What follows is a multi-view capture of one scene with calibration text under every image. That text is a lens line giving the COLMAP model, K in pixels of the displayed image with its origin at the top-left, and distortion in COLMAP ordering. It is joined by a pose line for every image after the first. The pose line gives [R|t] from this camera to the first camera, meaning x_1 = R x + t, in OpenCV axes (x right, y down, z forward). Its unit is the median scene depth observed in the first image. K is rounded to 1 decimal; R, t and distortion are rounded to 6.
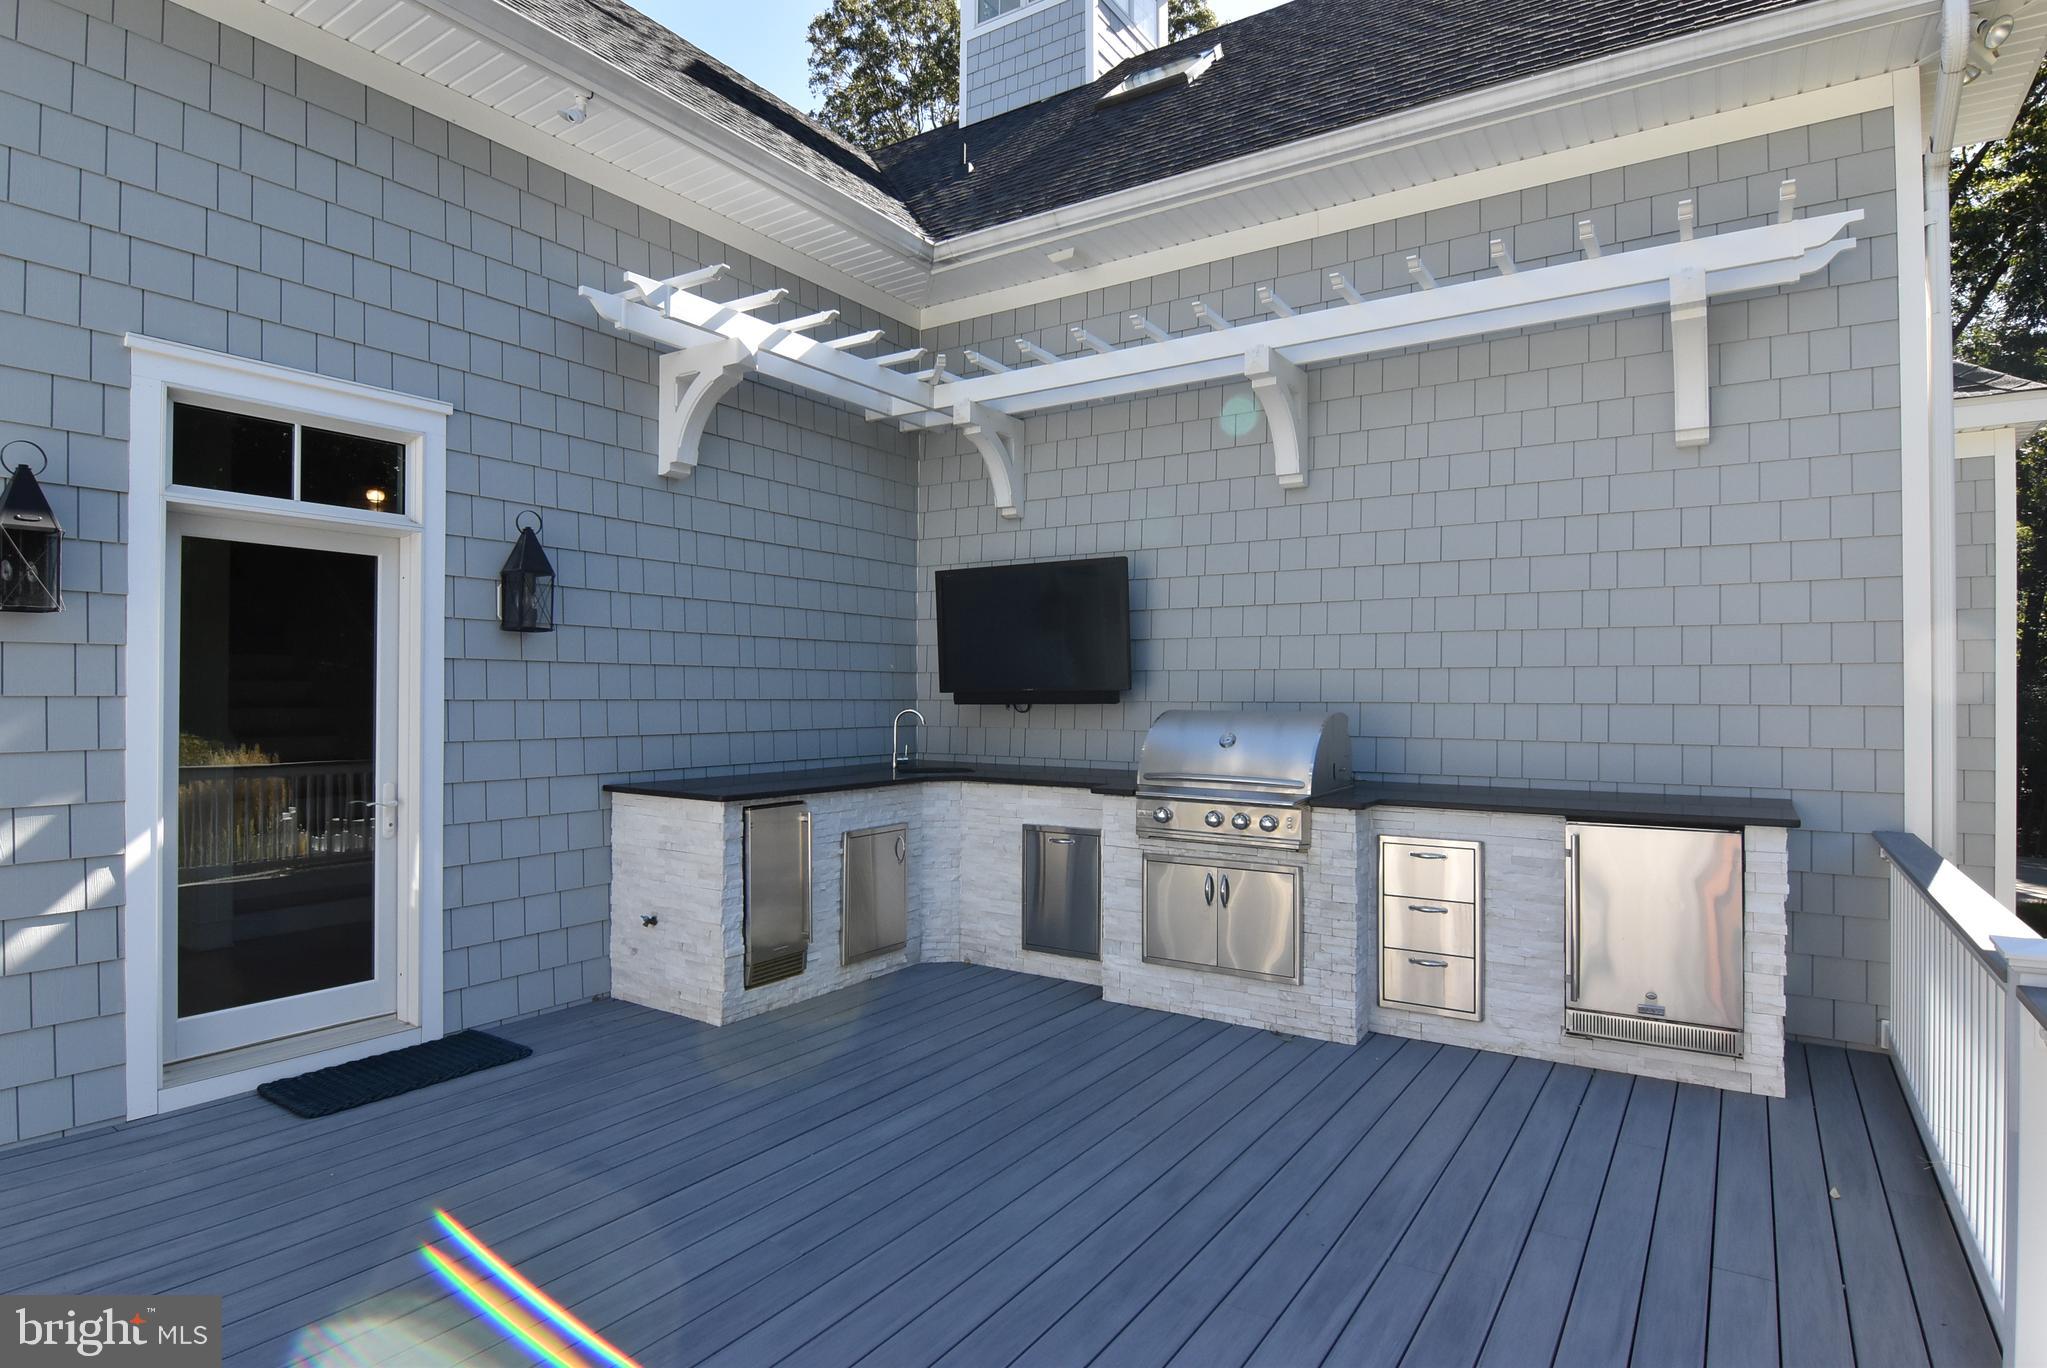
lens RADIAL K [[1085.6, 0, 1037.6], [0, 1085.6, 682.1], [0, 0, 1]] dist [-0.012905, -0.005025]
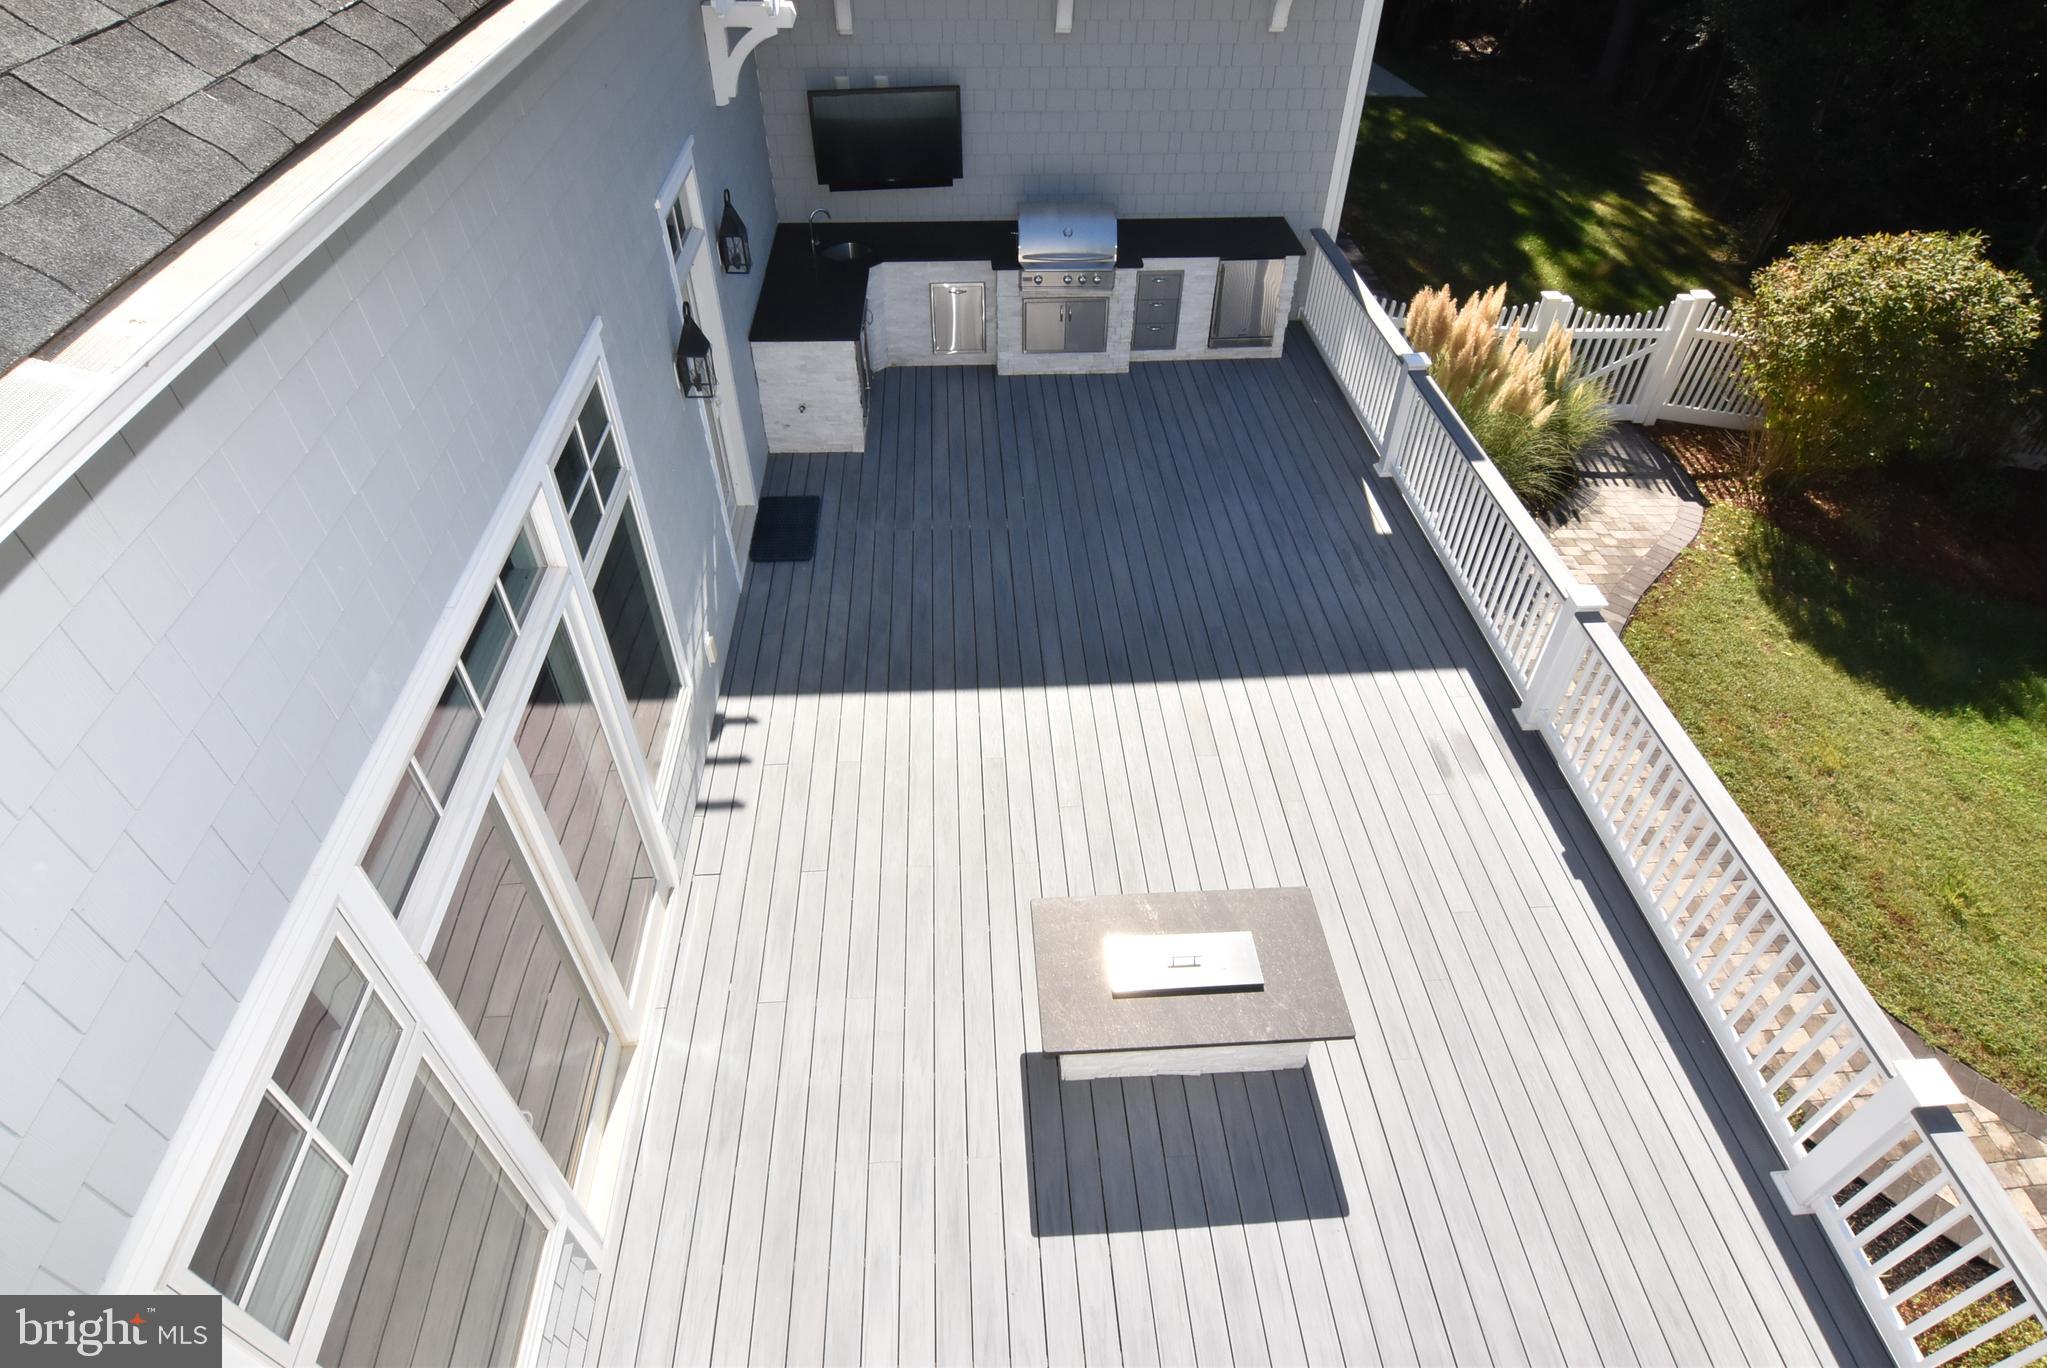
lens RADIAL K [[1085.6, 0, 1020.1], [0, 1085.6, 693.8], [0, 0, 1]] dist [-0.012905, -0.005025]
pose [[0.805357, -0.403684, 0.434097, -0.998855], [-0.013351, 0.719756, 0.694099, -0.652941], [-0.592640, -0.564793, 0.574271, -0.460471]]
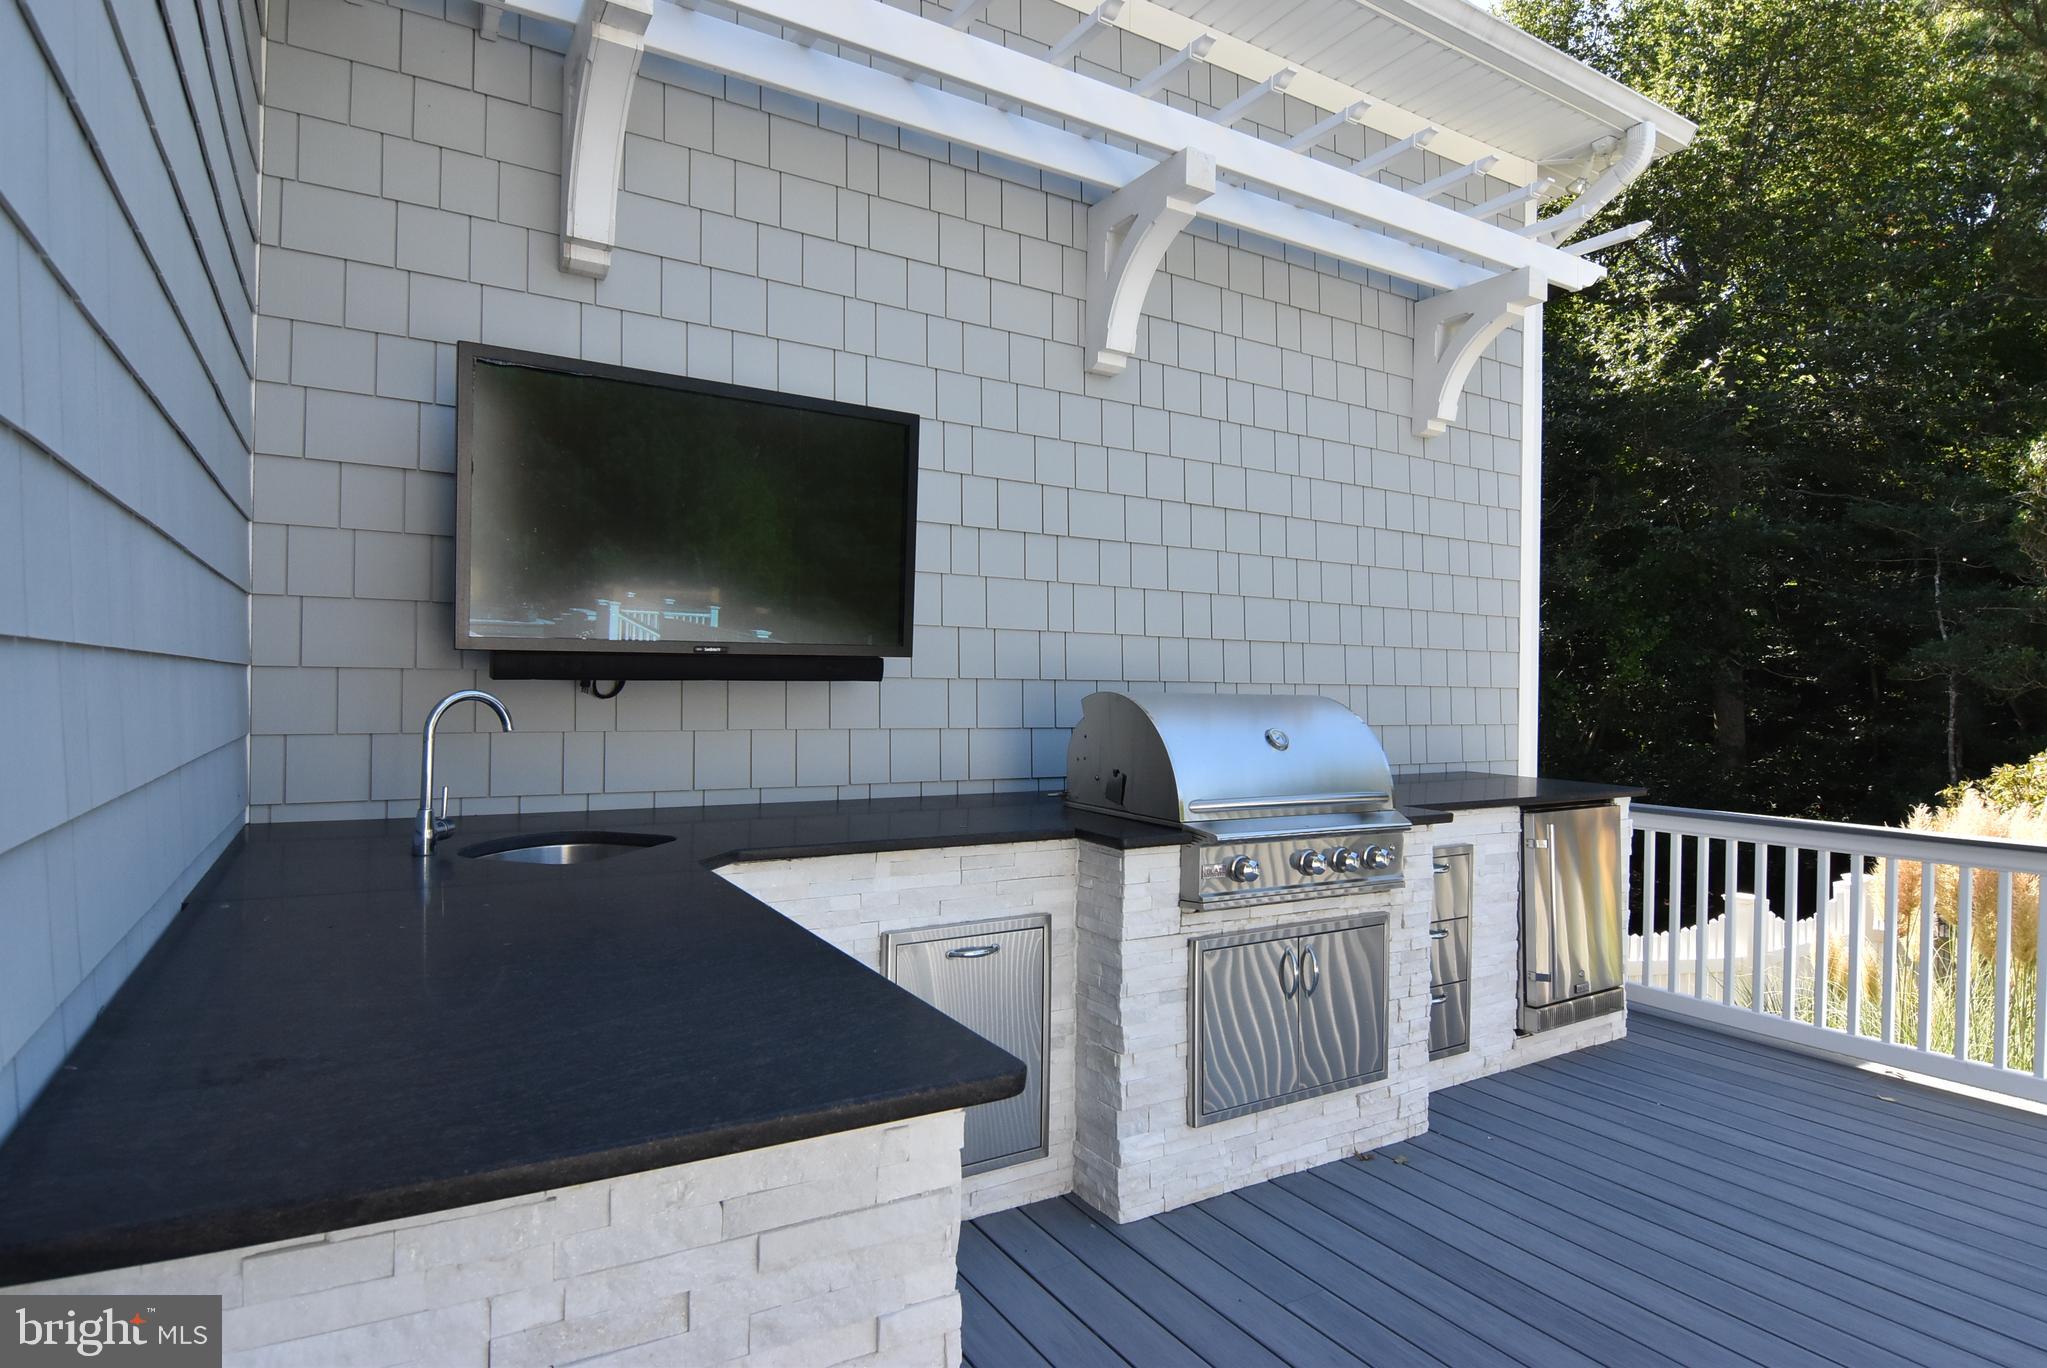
lens RADIAL K [[1085.6, 0, 1024.6], [0, 1085.6, 687.1], [0, 0, 1]] dist [-0.012905, -0.005025]
pose [[0.443826, 0.005130, 0.896098, -0.461294], [-0.021821, 0.999749, 0.005084, 0.022303], [-0.895847, -0.021810, 0.443827, 0.829023]]
